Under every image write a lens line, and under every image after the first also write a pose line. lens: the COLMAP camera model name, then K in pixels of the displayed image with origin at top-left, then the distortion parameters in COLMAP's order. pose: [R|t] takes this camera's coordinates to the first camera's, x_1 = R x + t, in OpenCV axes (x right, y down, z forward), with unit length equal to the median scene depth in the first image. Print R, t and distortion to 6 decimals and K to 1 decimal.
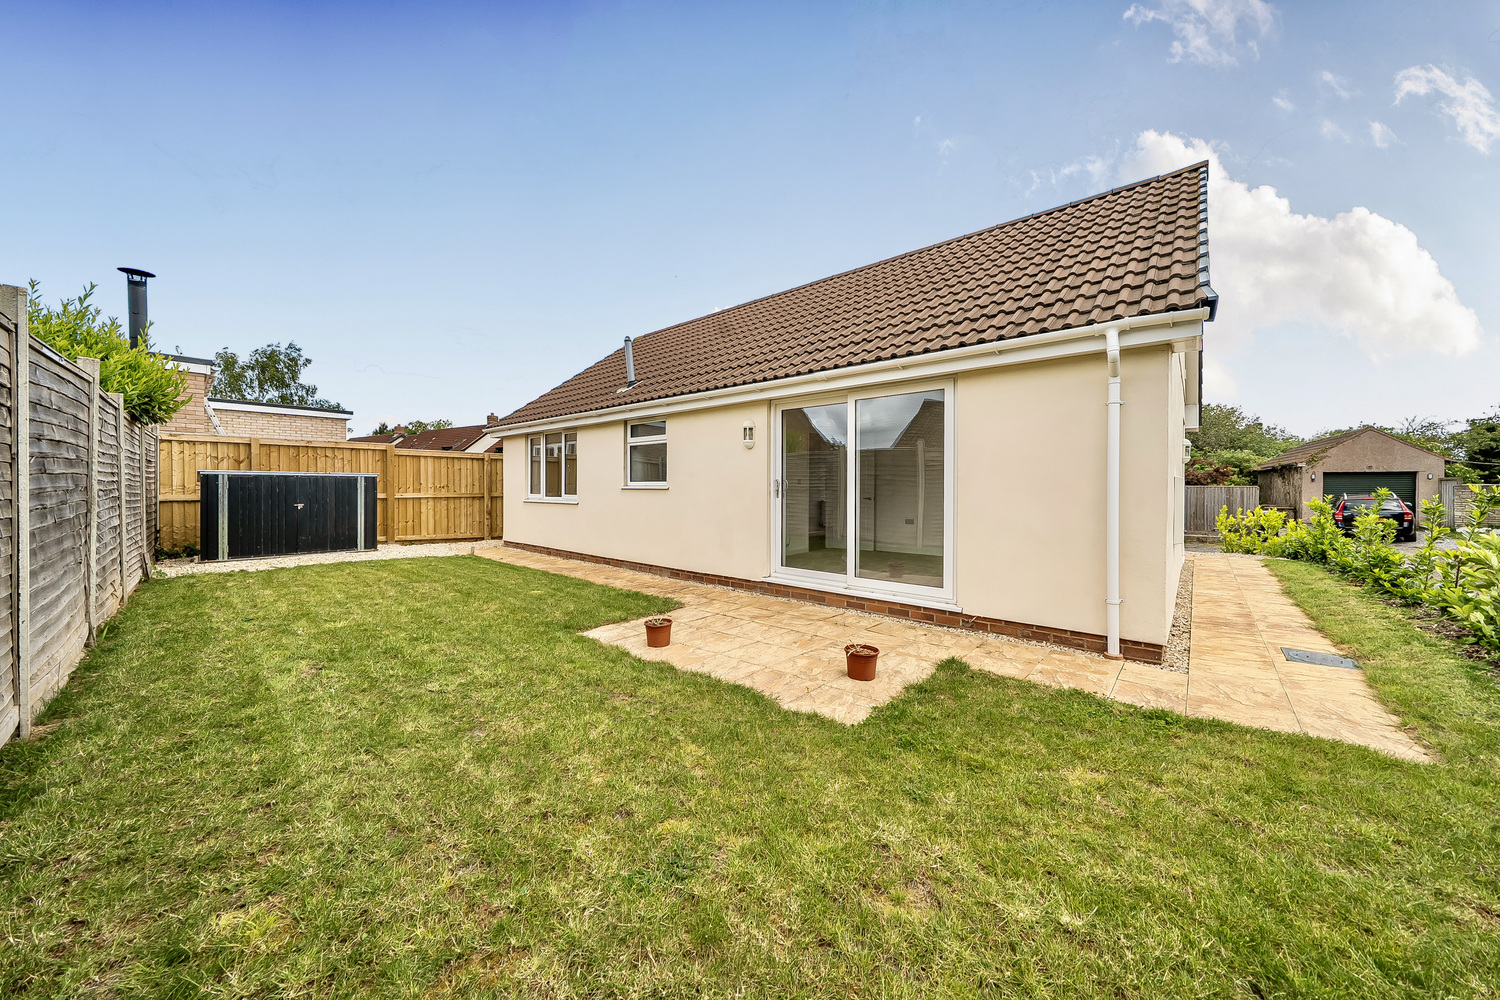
lens RADIAL K [[509.0, 0, 747.0], [0, 509.0, 485.2], [0, 0, 1]] dist [-0.012431, 0.000022]
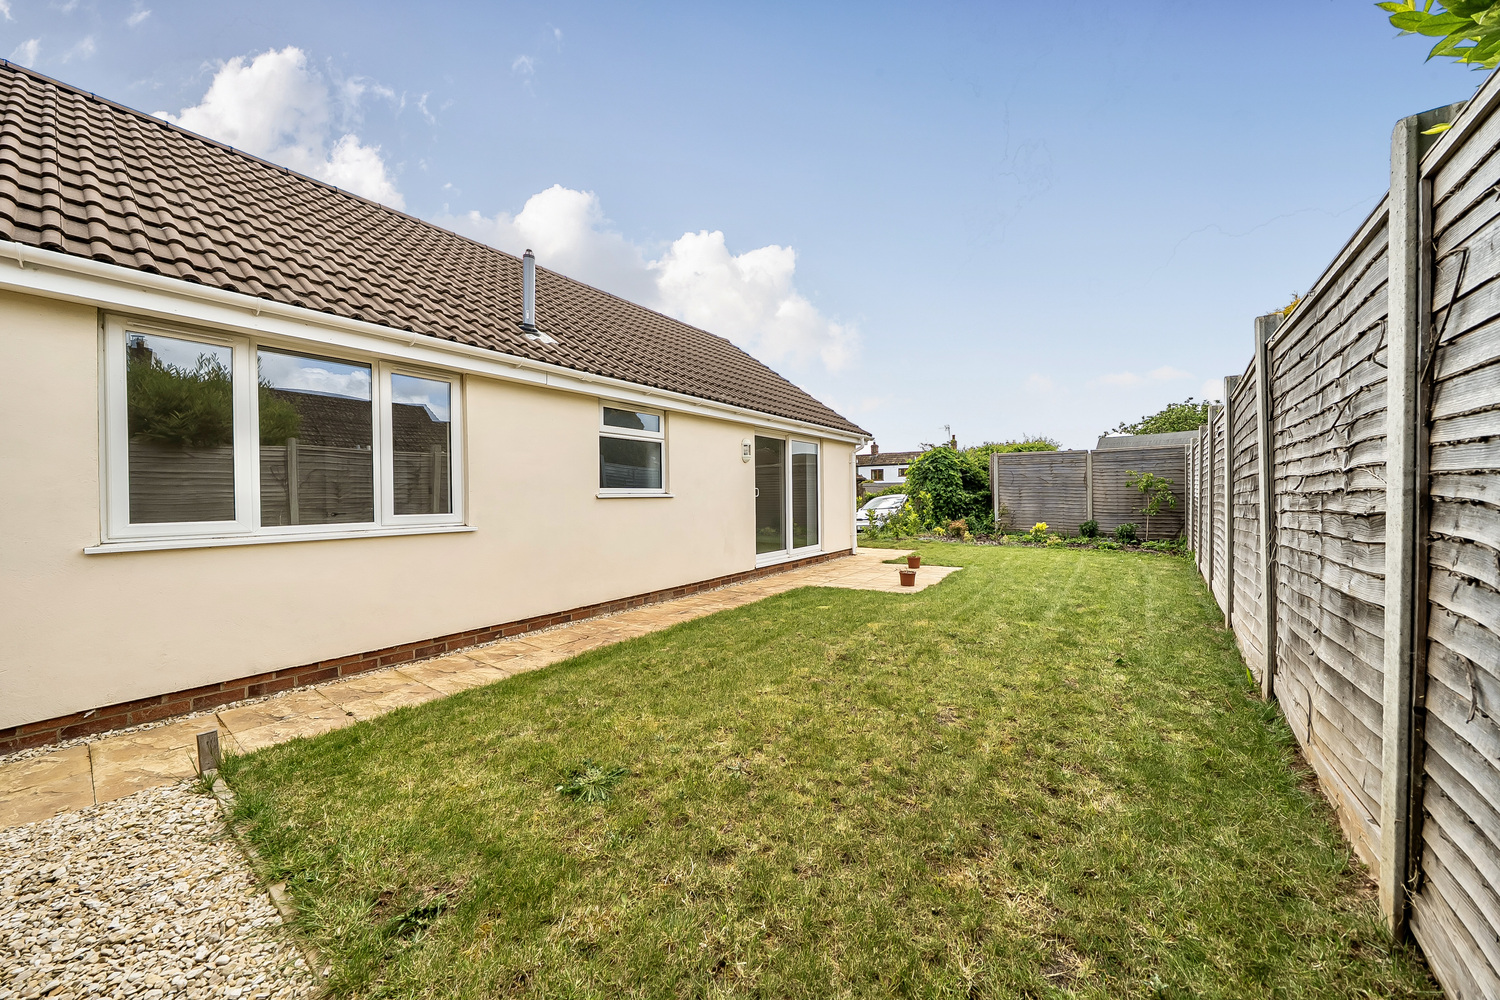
lens RADIAL K [[518.0, 0, 750.0], [0, 518.0, 500.0], [0, 0, 1]] dist [0.000274, -0.000024]
pose [[-0.084208, -0.010953, 0.996388, -0.977300], [-0.000355, 0.999940, 0.010963, 0.004367], [-0.996448, 0.000569, -0.084207, 0.864011]]
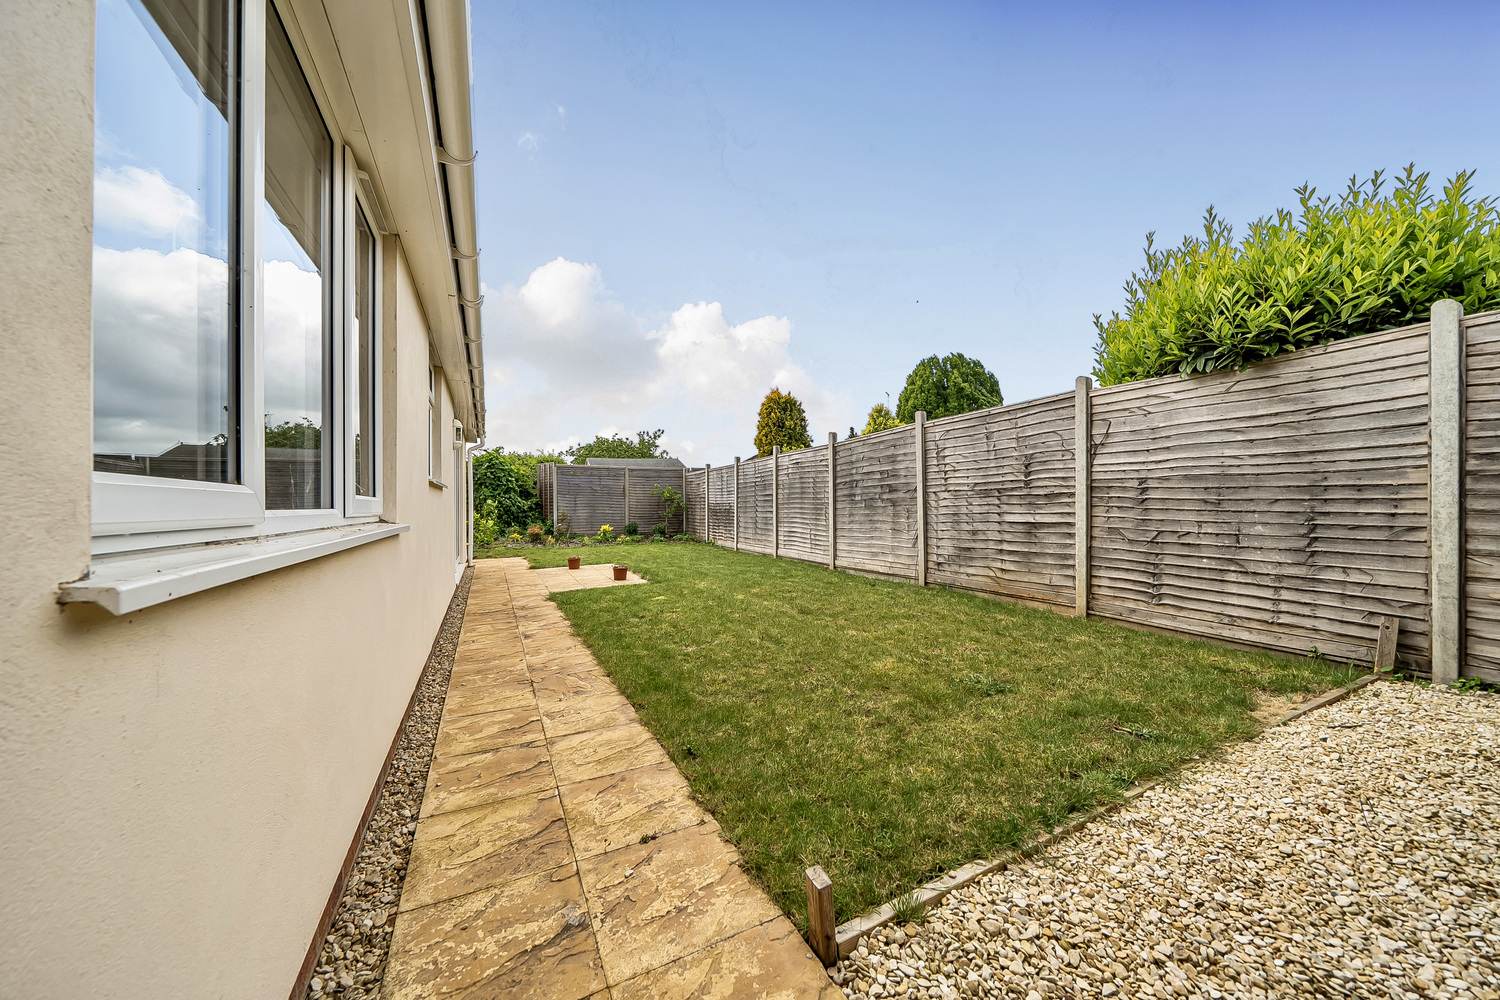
lens RADIAL K [[506.0, 0, 738.1], [0, 506.0, 508.9], [0, 0, 1]] dist [0.000613, -0.000016]
pose [[-0.924050, 0.002183, 0.382265, -0.673945], [0.002645, 0.999996, 0.000684, 0.030301], [-0.382262, 0.001644, -0.924053, 1.330621]]
